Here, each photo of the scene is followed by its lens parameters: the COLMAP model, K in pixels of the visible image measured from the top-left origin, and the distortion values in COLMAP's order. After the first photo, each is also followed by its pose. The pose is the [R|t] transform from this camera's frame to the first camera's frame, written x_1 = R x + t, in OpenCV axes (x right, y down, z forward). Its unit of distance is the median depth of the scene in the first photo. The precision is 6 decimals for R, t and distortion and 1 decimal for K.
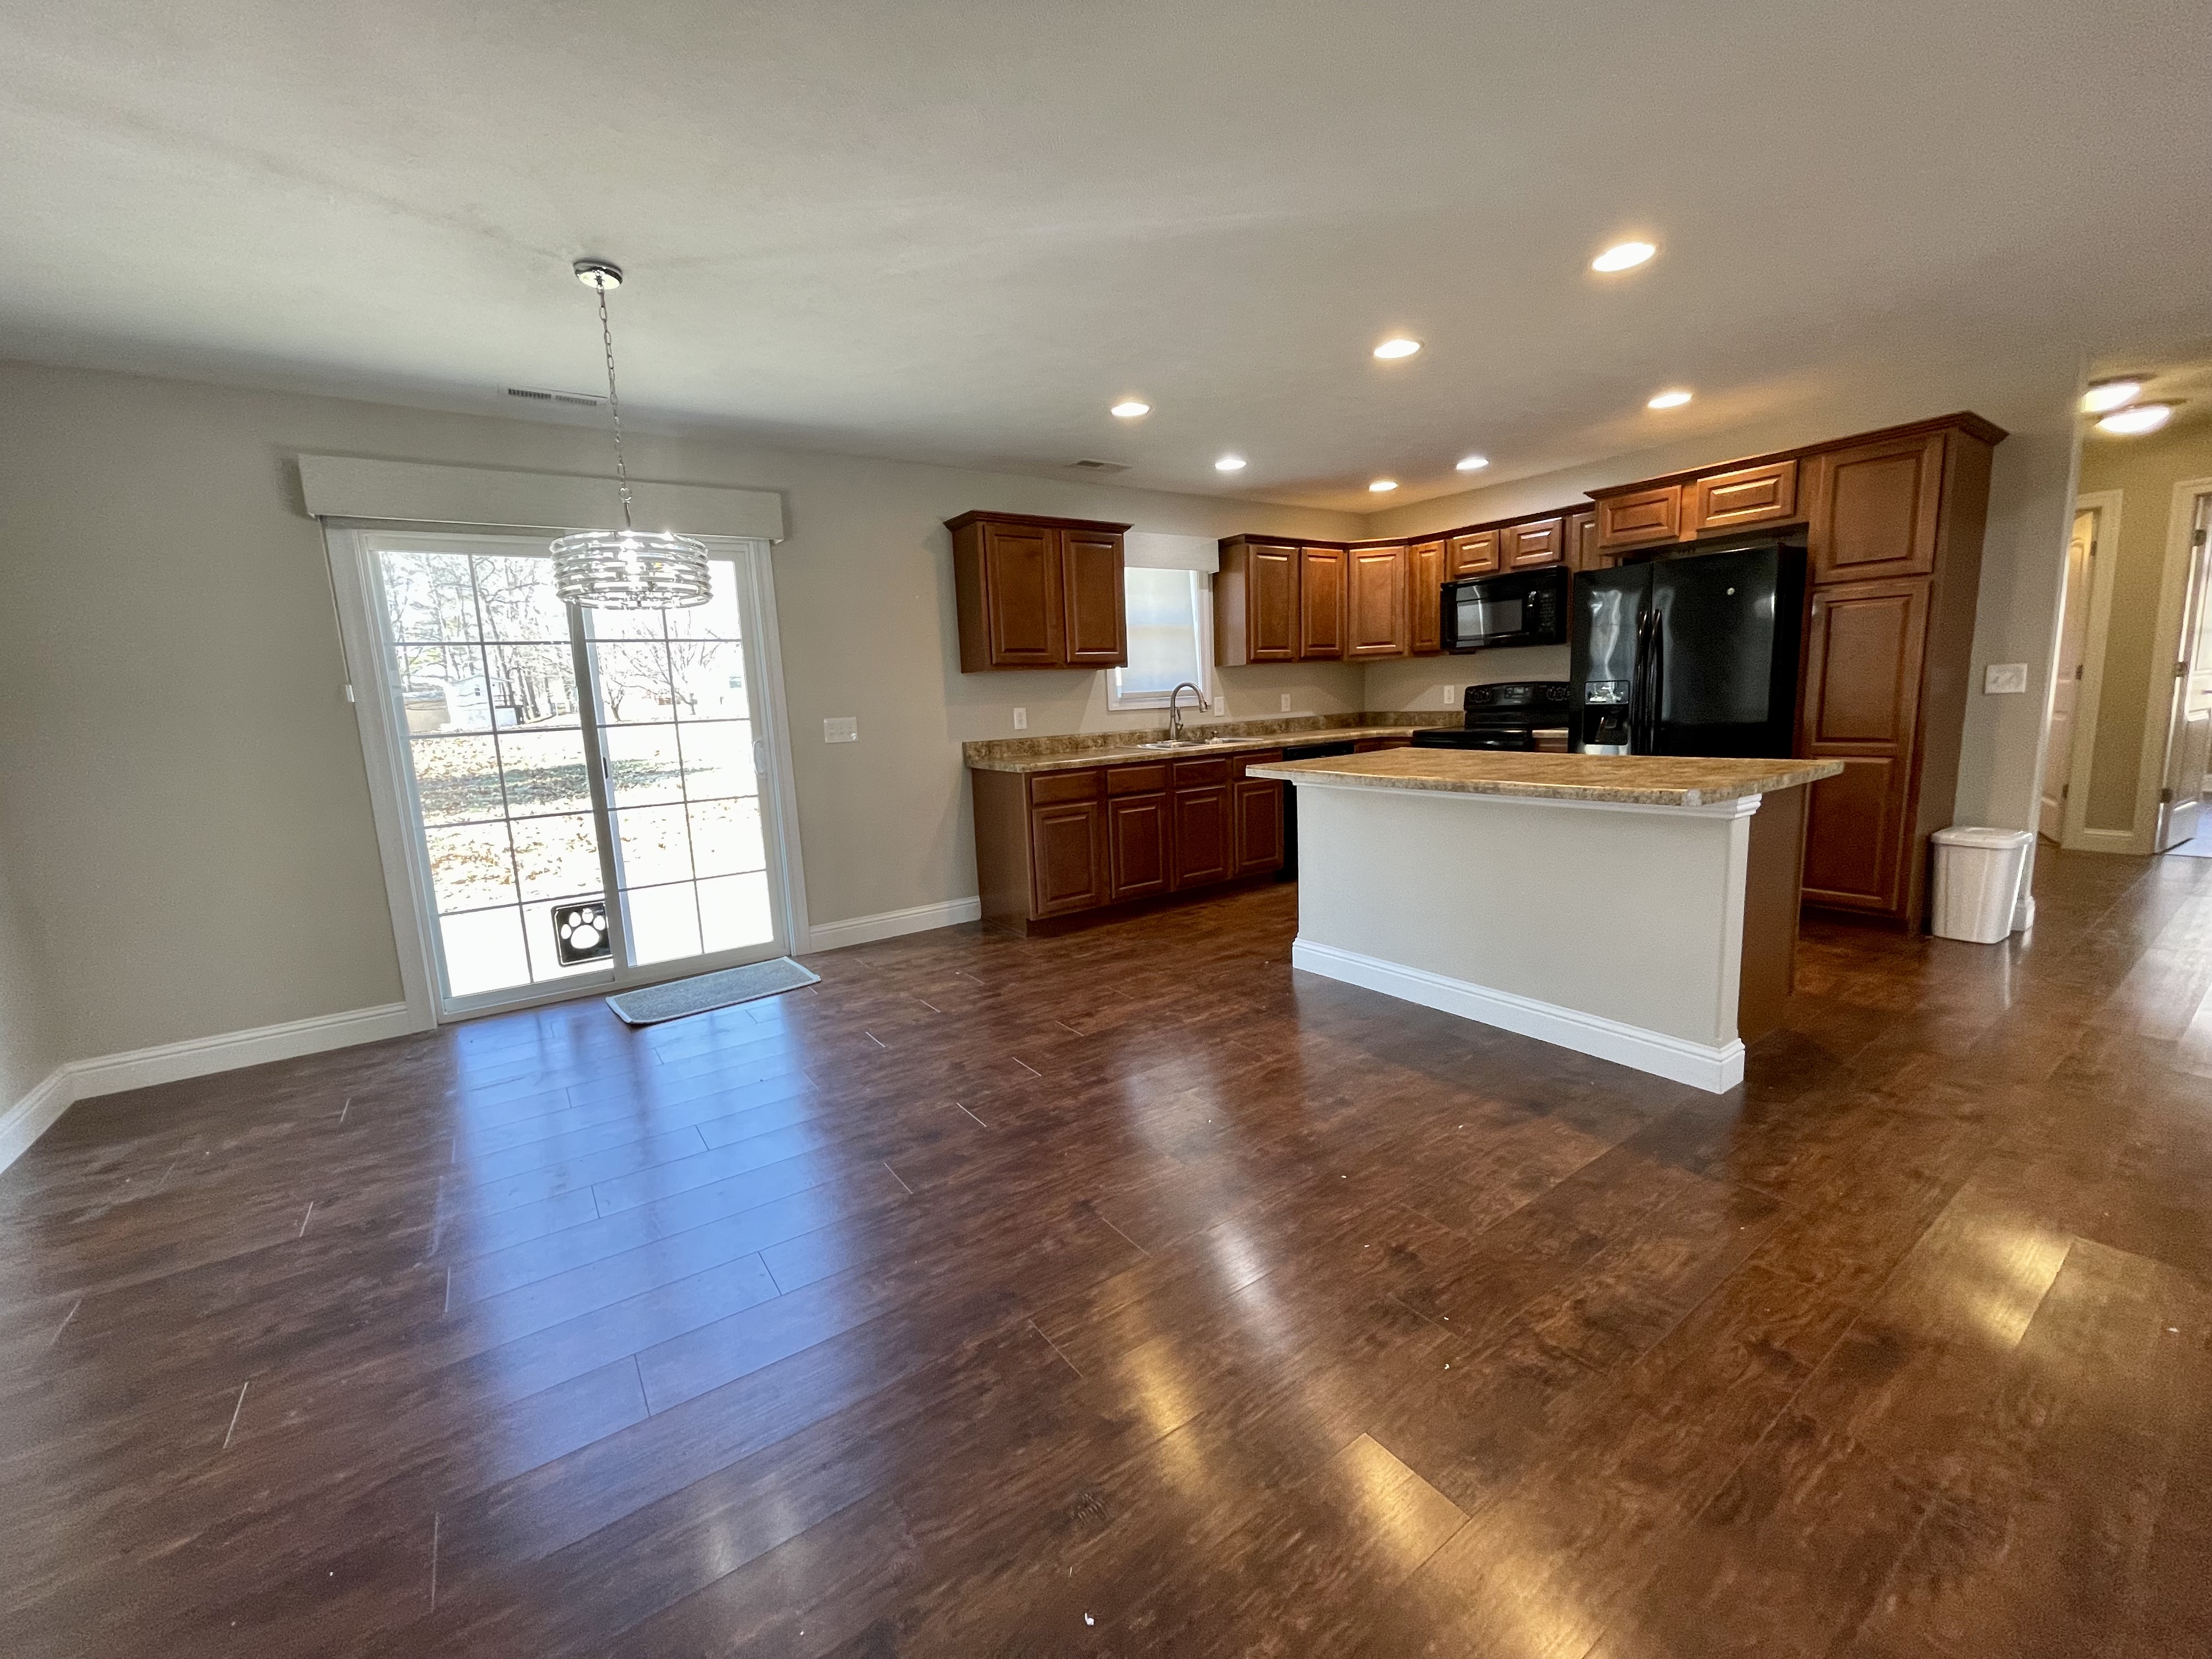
lens RADIAL K [[894.1, 0, 1097.4], [0, 894.1, 827.6], [0, 0, 1]] dist [0.000468, -0.000642]
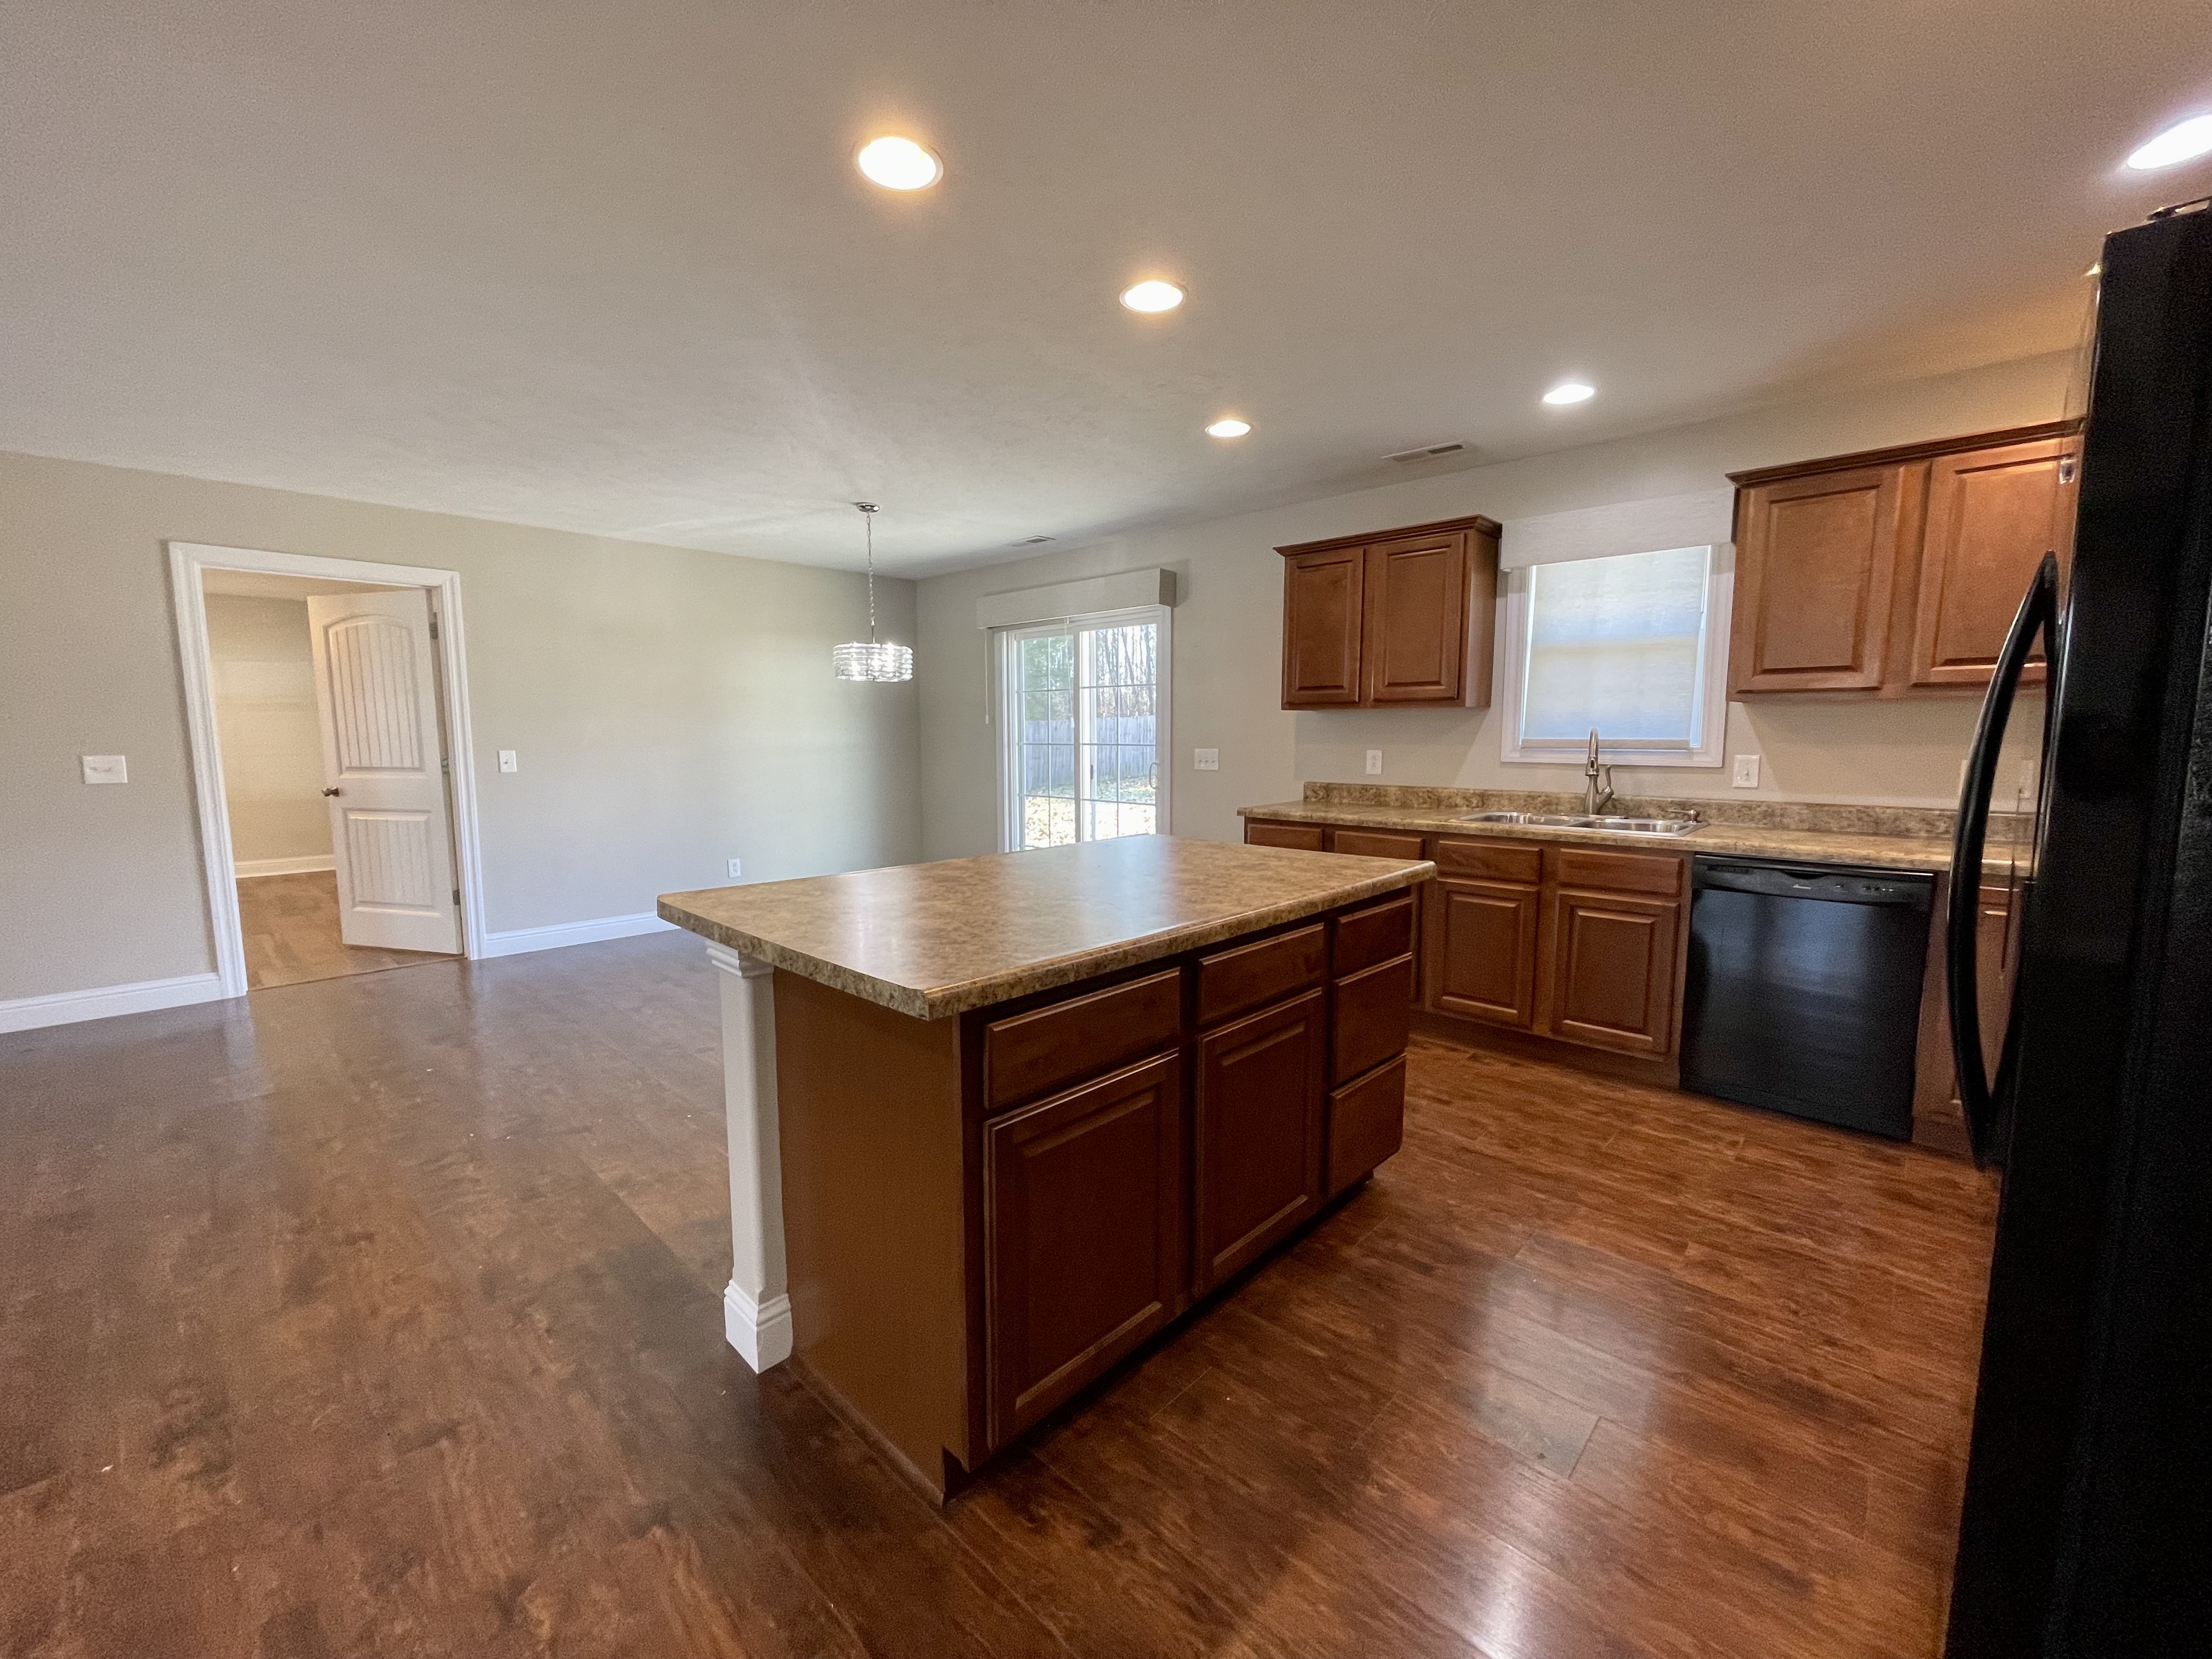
lens RADIAL K [[894.1, 0, 1093.5], [0, 894.1, 836.4], [0, 0, 1]] dist [0.000468, -0.000642]
pose [[0.195424, 0.156553, -0.968143, 0.807340], [-0.153627, 0.979876, 0.127439, -0.135656], [0.968611, 0.123828, 0.215542, 0.628118]]
